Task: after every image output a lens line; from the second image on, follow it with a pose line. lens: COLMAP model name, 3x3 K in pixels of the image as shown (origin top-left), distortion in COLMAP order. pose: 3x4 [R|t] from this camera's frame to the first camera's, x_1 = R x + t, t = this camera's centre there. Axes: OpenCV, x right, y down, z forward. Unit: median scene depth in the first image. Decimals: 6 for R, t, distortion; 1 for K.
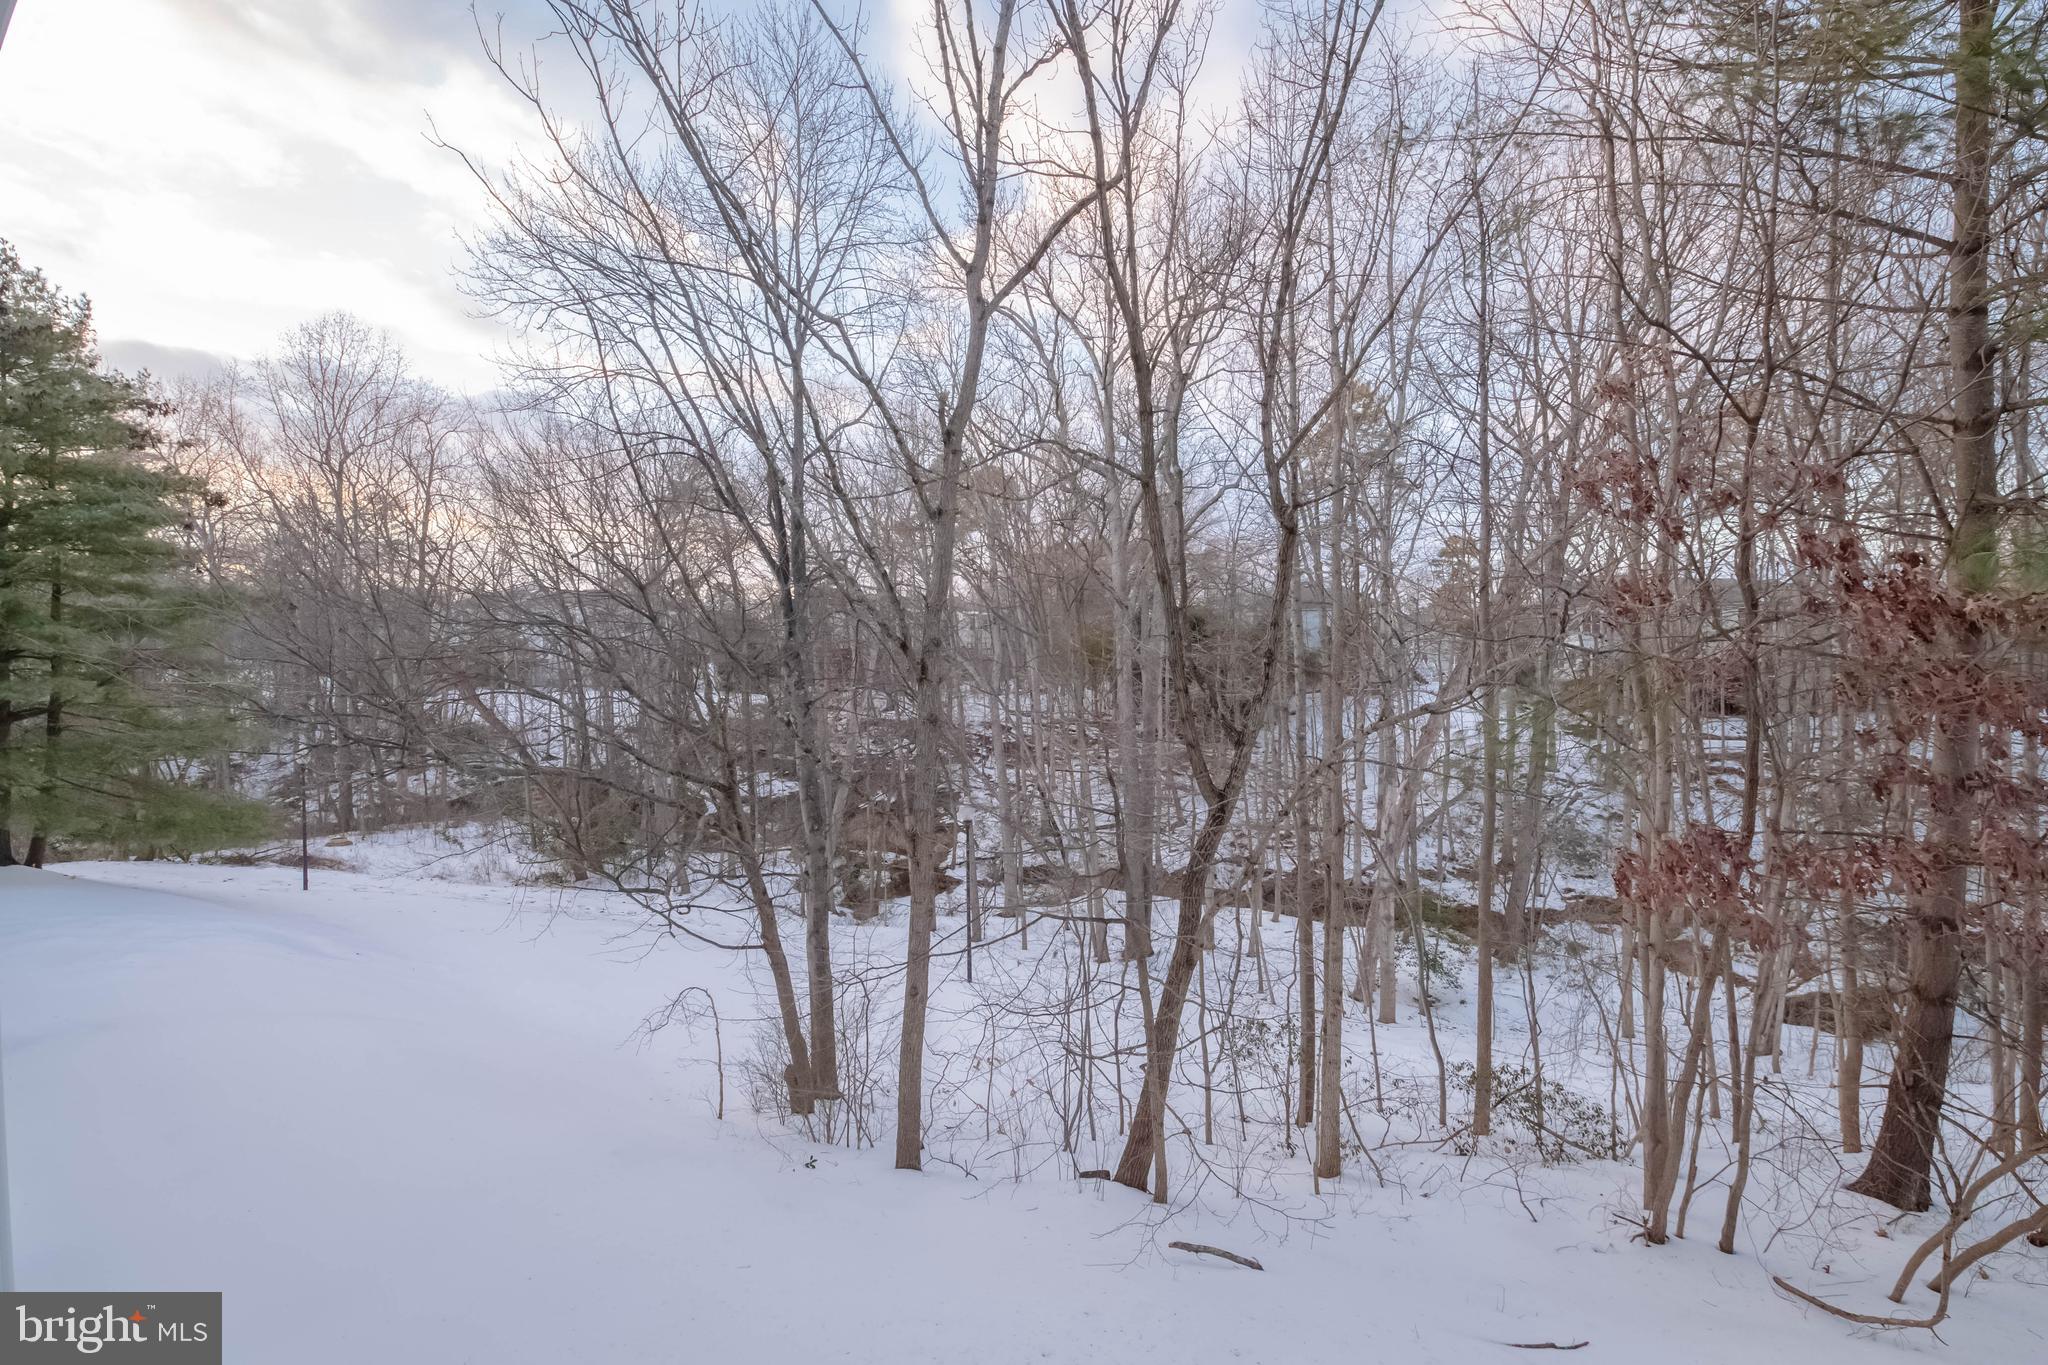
lens RADIAL K [[886.8, 0, 1018.2], [0, 886.8, 679.2], [0, 0, 1]] dist [-0.009517, -0.005055]
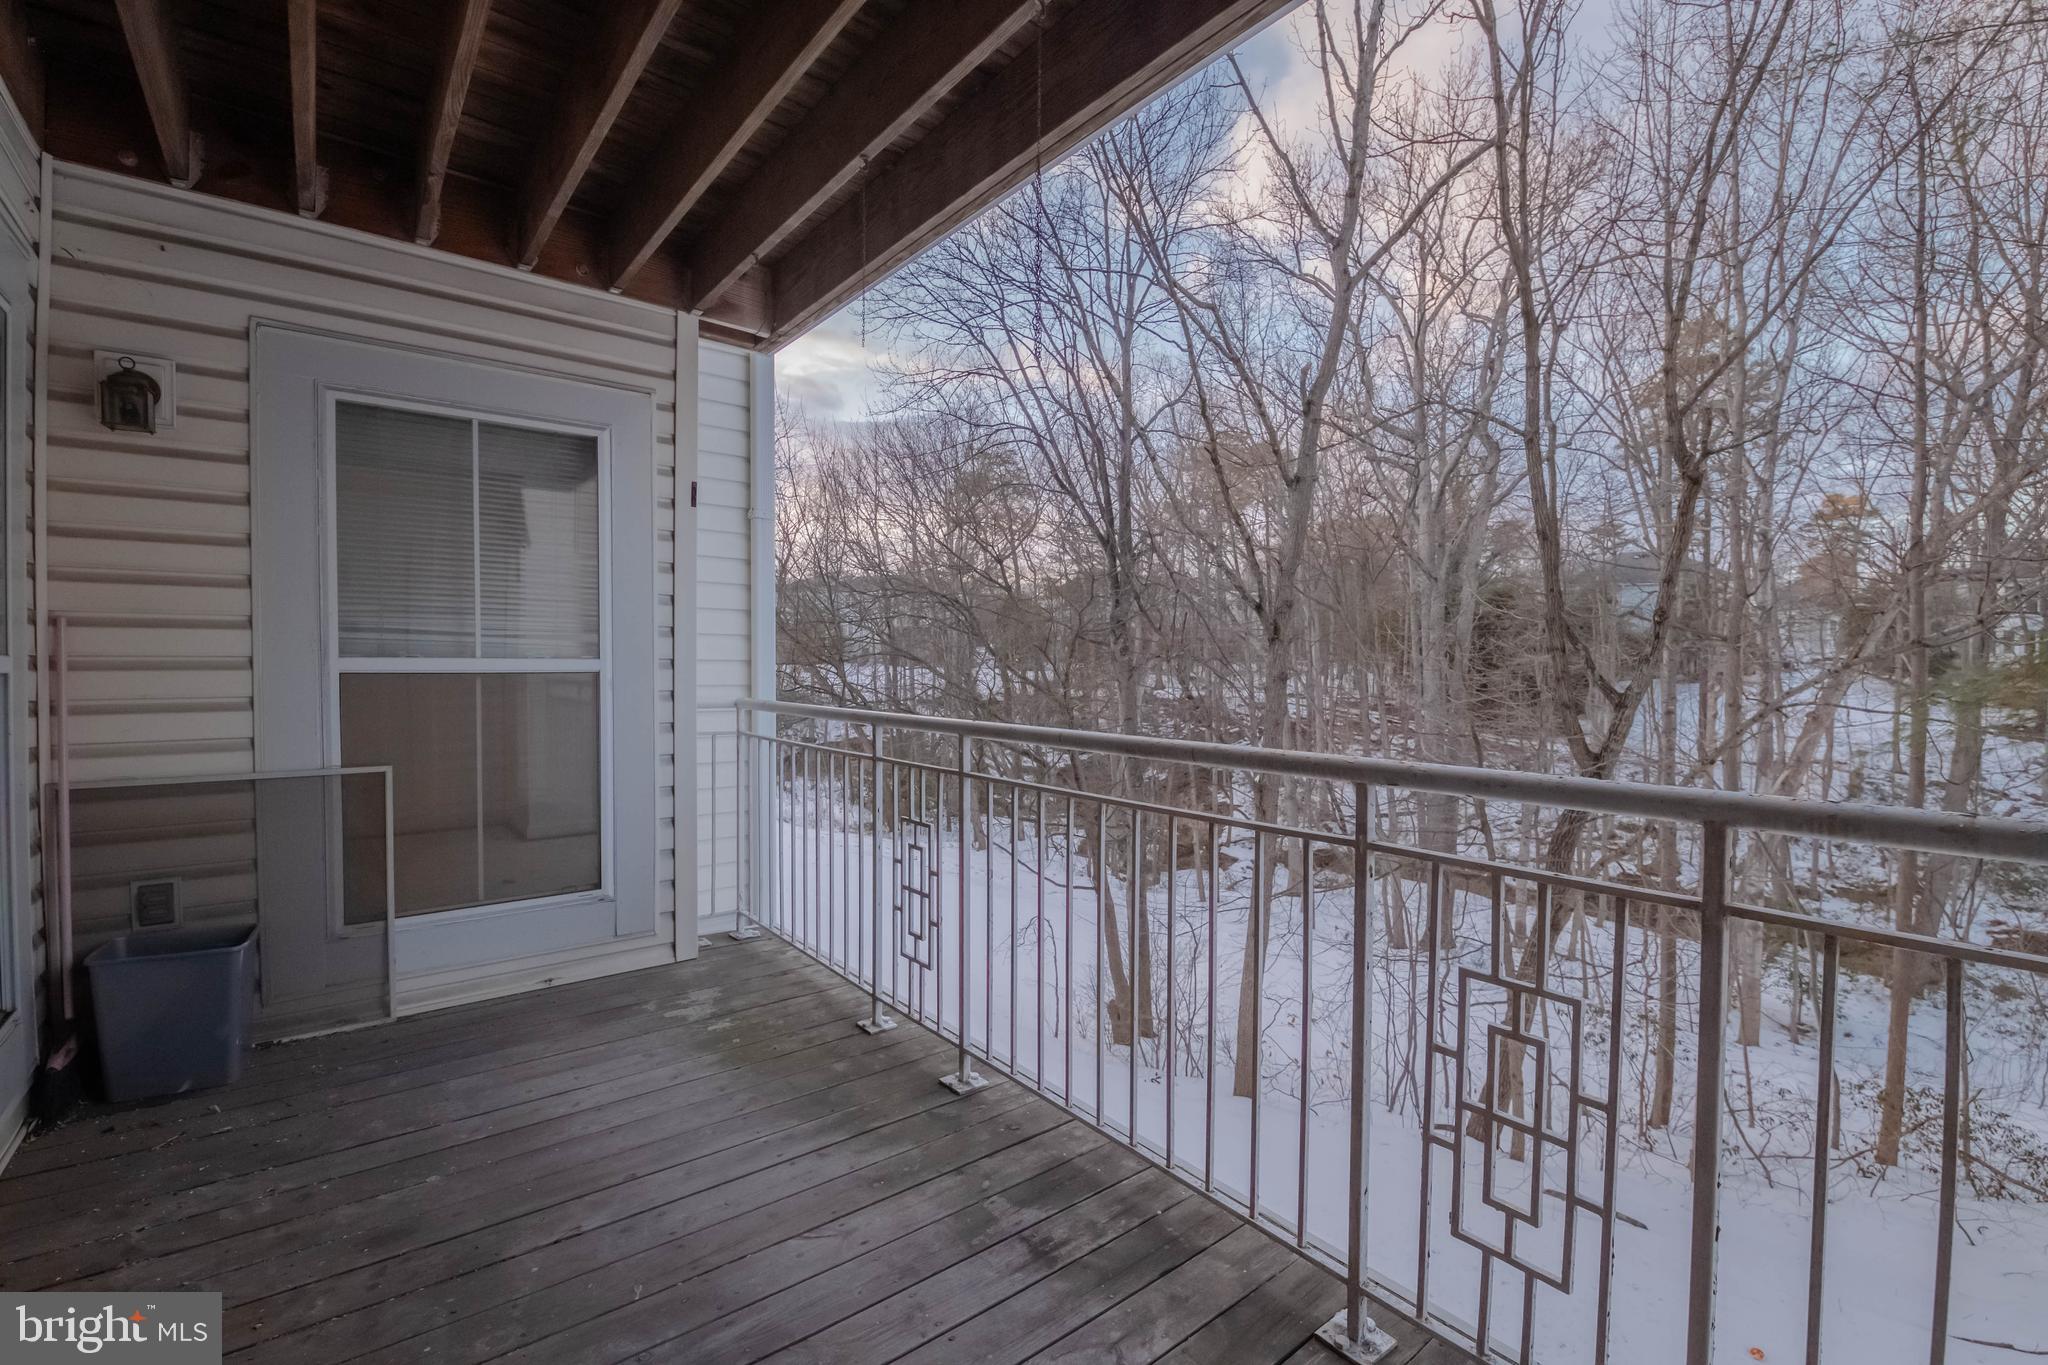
lens RADIAL K [[886.8, 0, 1011.8], [0, 886.8, 683.8], [0, 0, 1]] dist [-0.009517, -0.005055]
pose [[0.958095, 0.017883, -0.285894, -0.072196], [-0.011139, 0.999620, 0.025196, 0.020463], [0.286236, -0.020955, 0.957930, -0.072548]]
